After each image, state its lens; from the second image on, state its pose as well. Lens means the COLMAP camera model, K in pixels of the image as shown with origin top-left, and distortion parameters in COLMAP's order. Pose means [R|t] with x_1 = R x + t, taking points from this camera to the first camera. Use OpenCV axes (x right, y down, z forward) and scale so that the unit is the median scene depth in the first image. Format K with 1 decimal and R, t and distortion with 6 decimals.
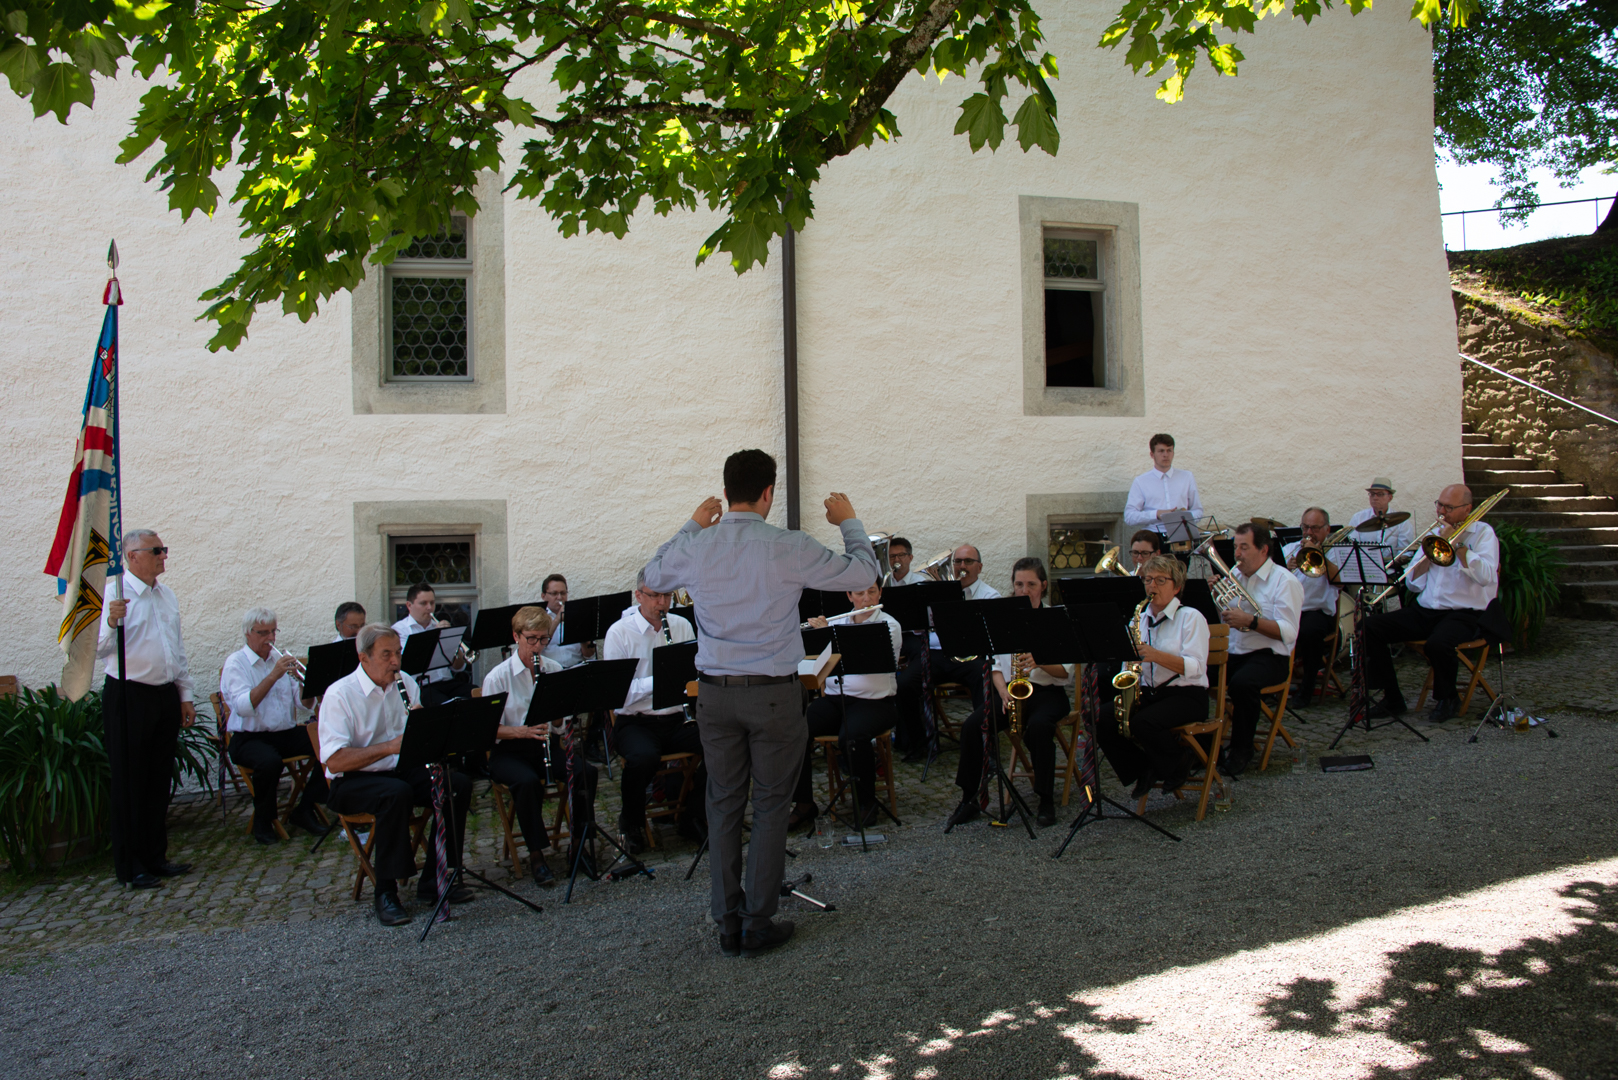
lens RADIAL K [[1293.1, 0, 806.4], [0, 1293.1, 540.8], [0, 0, 1]] dist [-0.138424, 0.068565]
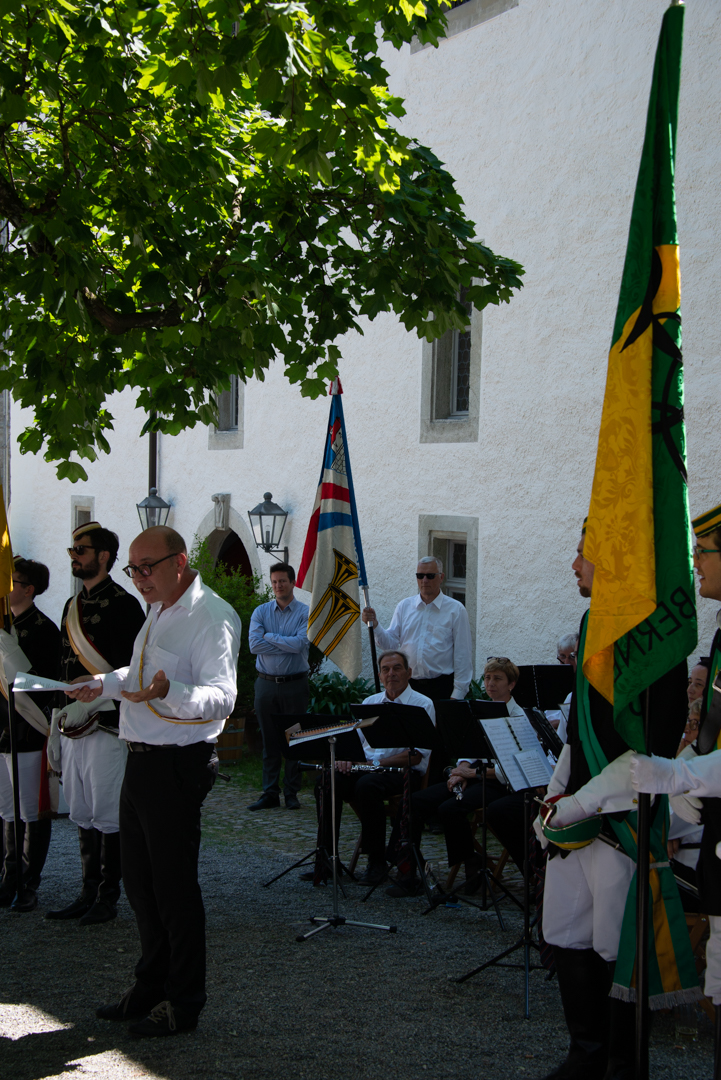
lens RADIAL K [[1744.2, 0, 357.9], [0, 1744.2, 560.3], [0, 0, 1]] dist [0.349269, 0.166778]
pose [[0.218091, 0.069010, -0.973485, 0.839299], [-0.023744, 0.997577, 0.065398, -0.085659], [0.975639, 0.008851, 0.219202, 0.380526]]
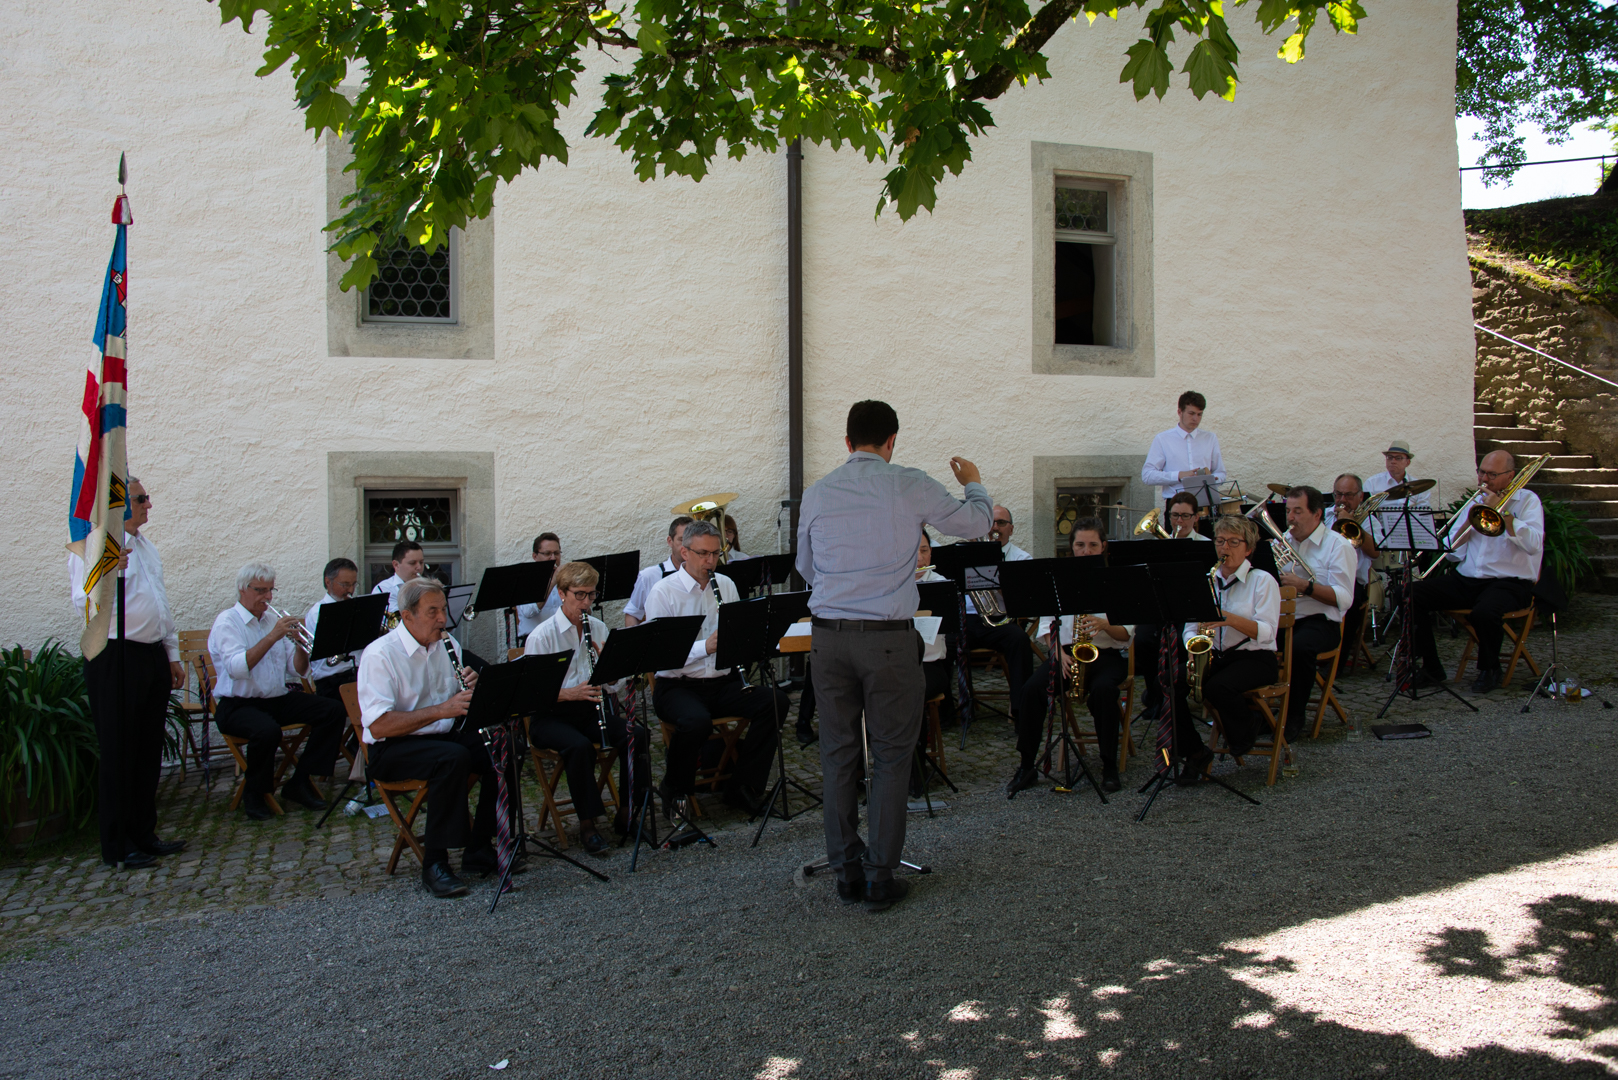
lens RADIAL K [[1396.2, 0, 805.6], [0, 1396.2, 538.1], [0, 0, 1]] dist [-0.102650, 0.097166]
pose [[0.997231, 0.011803, 0.073419, -0.082460], [-0.013277, 0.999719, 0.019620, 0.007631], [-0.073167, -0.020540, 0.997108, -0.022758]]
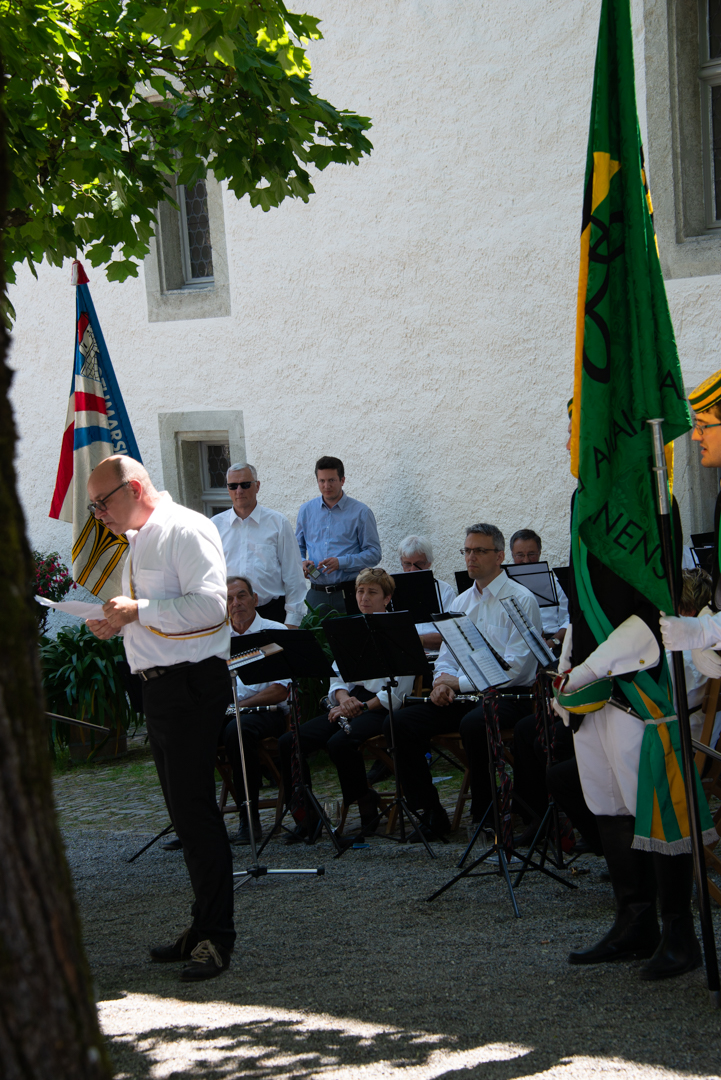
lens RADIAL K [[2497.1, 0, 383.2], [0, 2497.1, 534.5], [0, 0, 1]] dist [0.669281, 2.017478]
pose [[0.406333, 0.062877, -0.911559, 1.042792], [0.065427, 0.993066, 0.097664, -0.106546], [0.911380, -0.099325, 0.399402, 0.175650]]
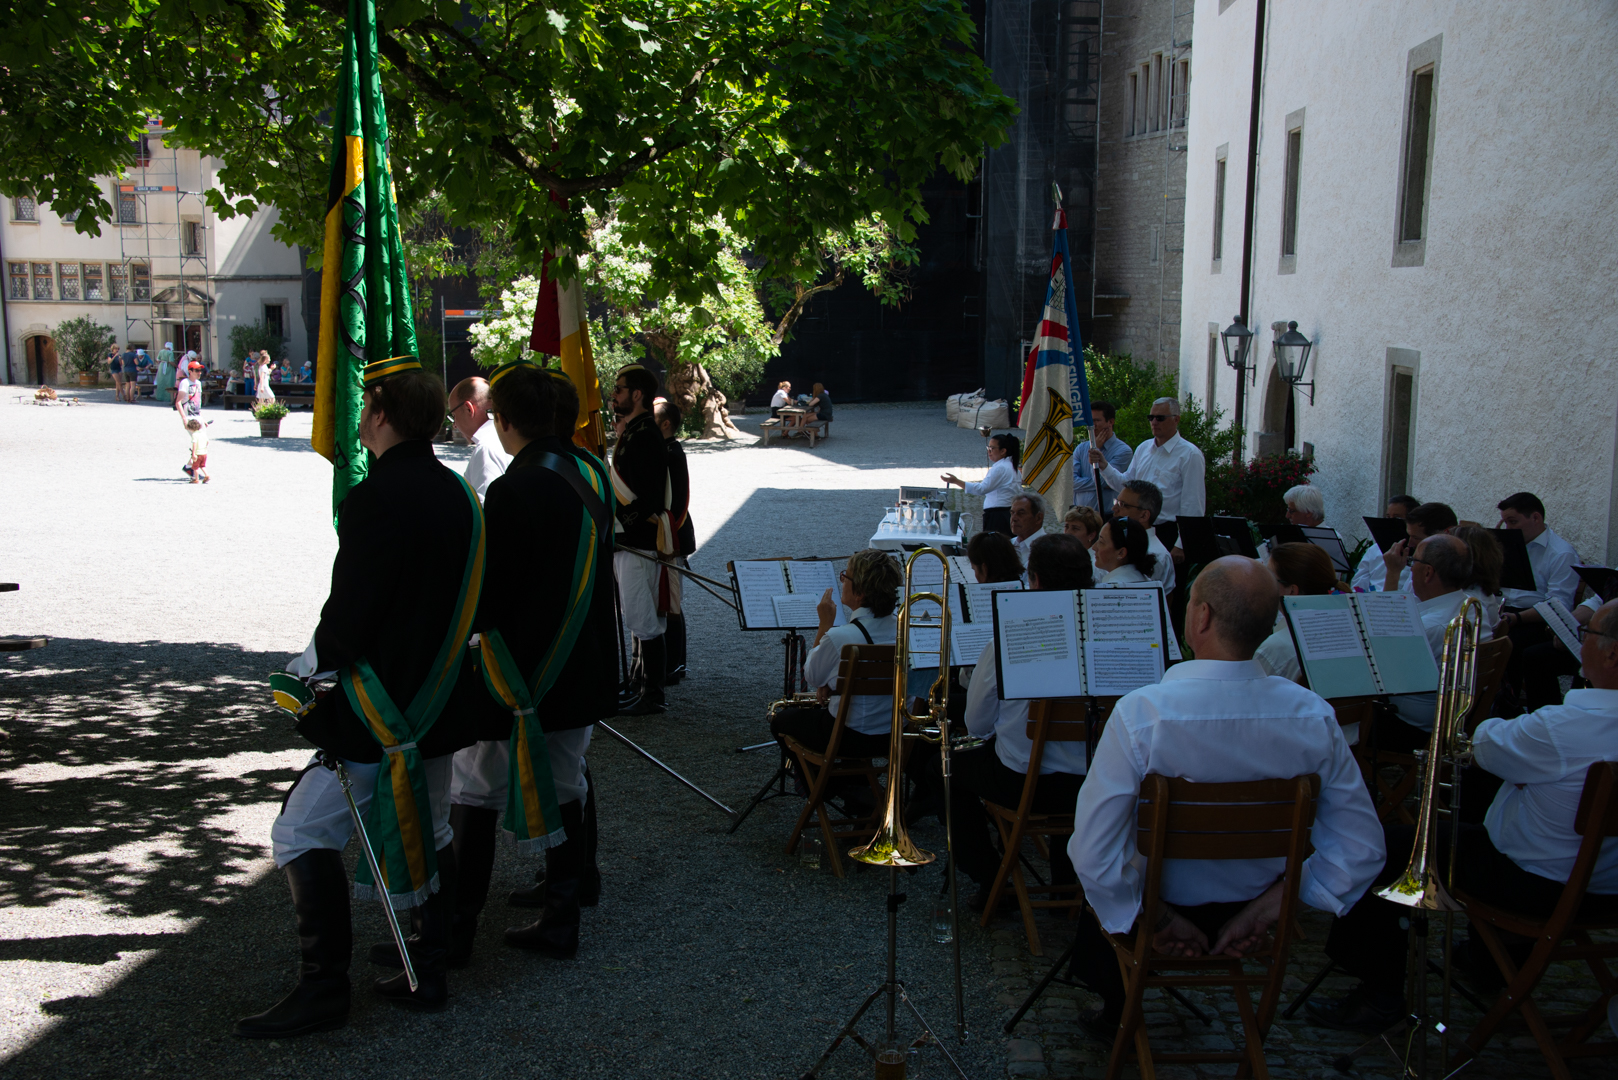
lens RADIAL K [[1784.1, 0, 811.2], [0, 1784.1, 541.6], [0, 0, 1]] dist [0.000985, 0.308469]
pose [[-0.326120, 0.153283, -0.932818, 0.855898], [-0.000569, 0.986734, 0.162342, -0.108442], [0.945328, 0.053474, -0.321707, 0.877189]]
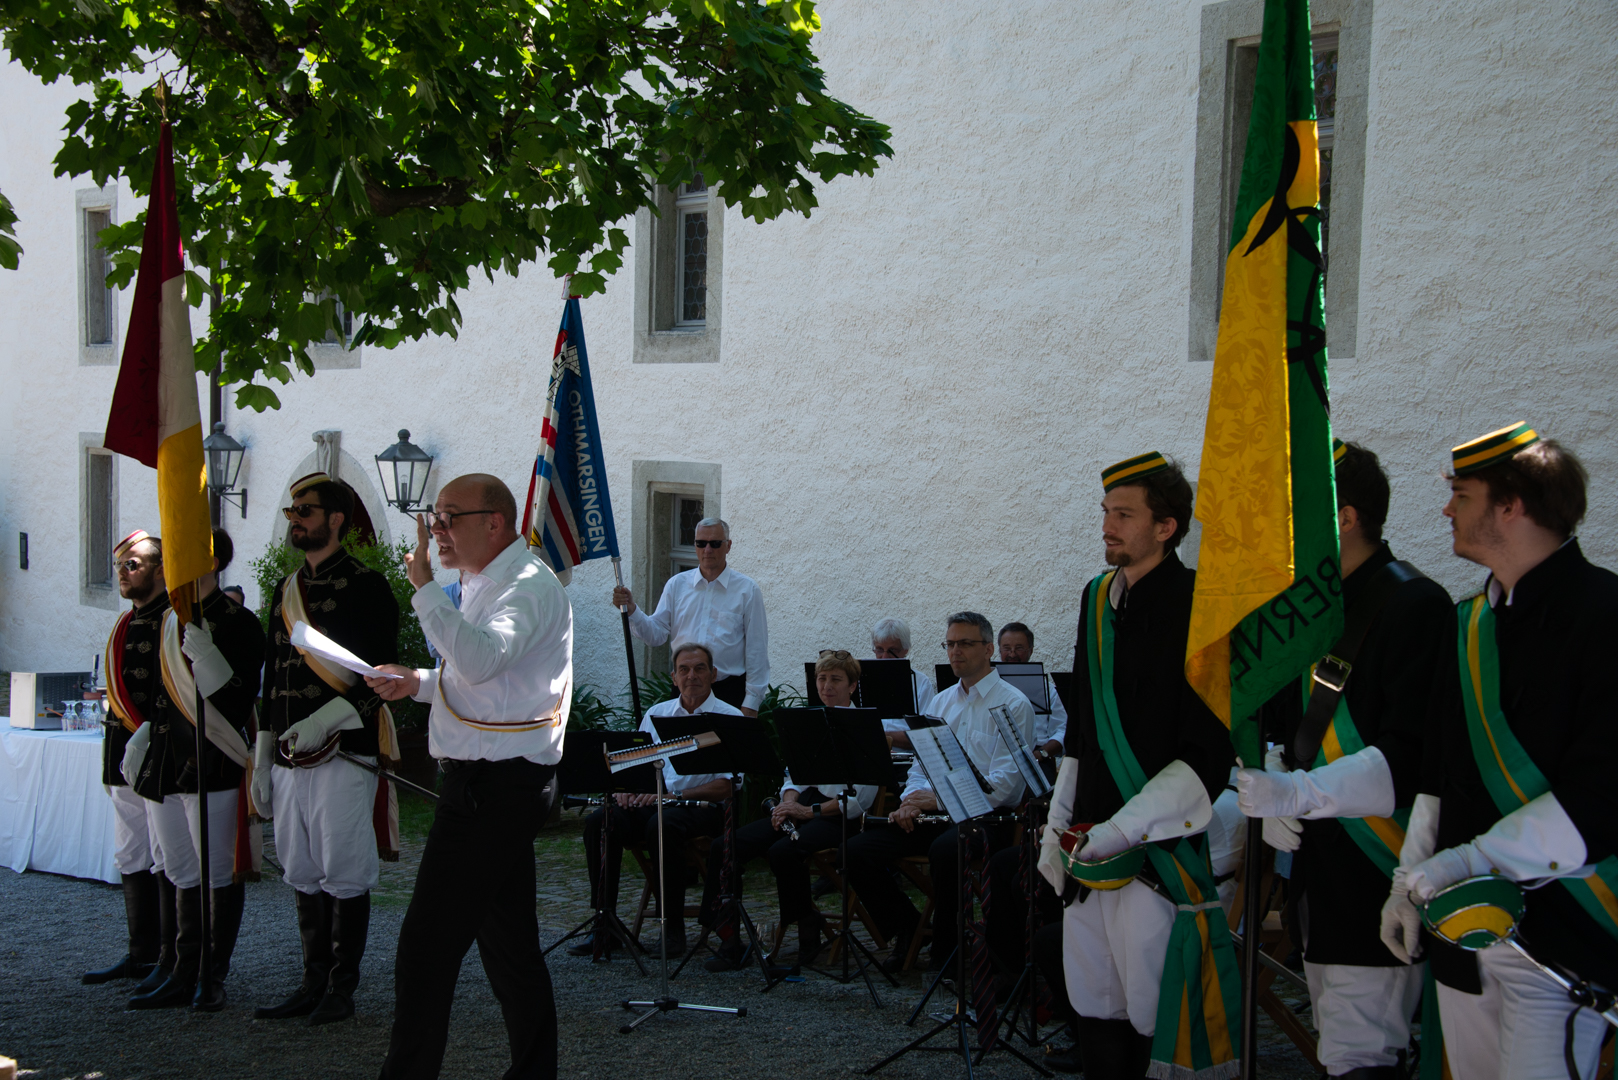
lens RADIAL K [[2394.1, 0, 796.4], [0, 2394.1, 547.7], [0, 0, 1]] dist [0.226684, 0.467668]
pose [[0.371672, 0.077475, -0.925126, 0.831287], [-0.027351, 0.996993, 0.072505, -0.085573], [0.927961, -0.001645, 0.372674, 0.272947]]
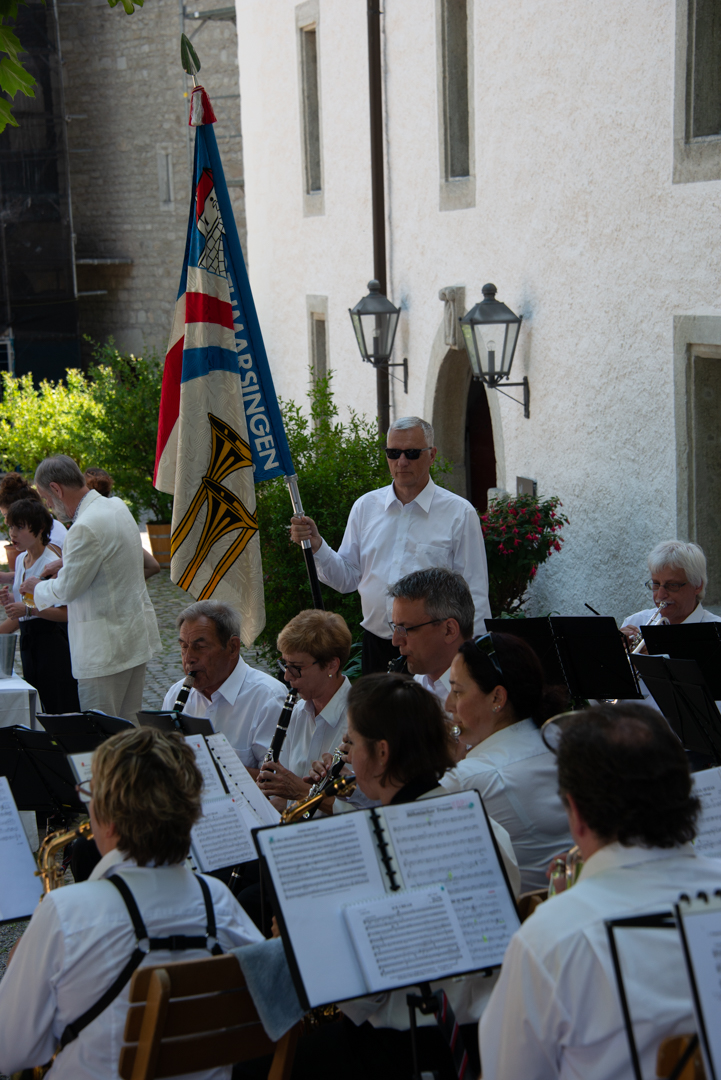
lens RADIAL K [[2743.7, 0, 377.6], [0, 2743.7, 540.8], [0, 0, 1]] dist [0.876342, 1.165272]
pose [[-0.043339, 0.128758, -0.990729, 0.709227], [0.033351, 0.991294, 0.127372, -0.097920], [0.998504, -0.027522, -0.047256, 0.739323]]
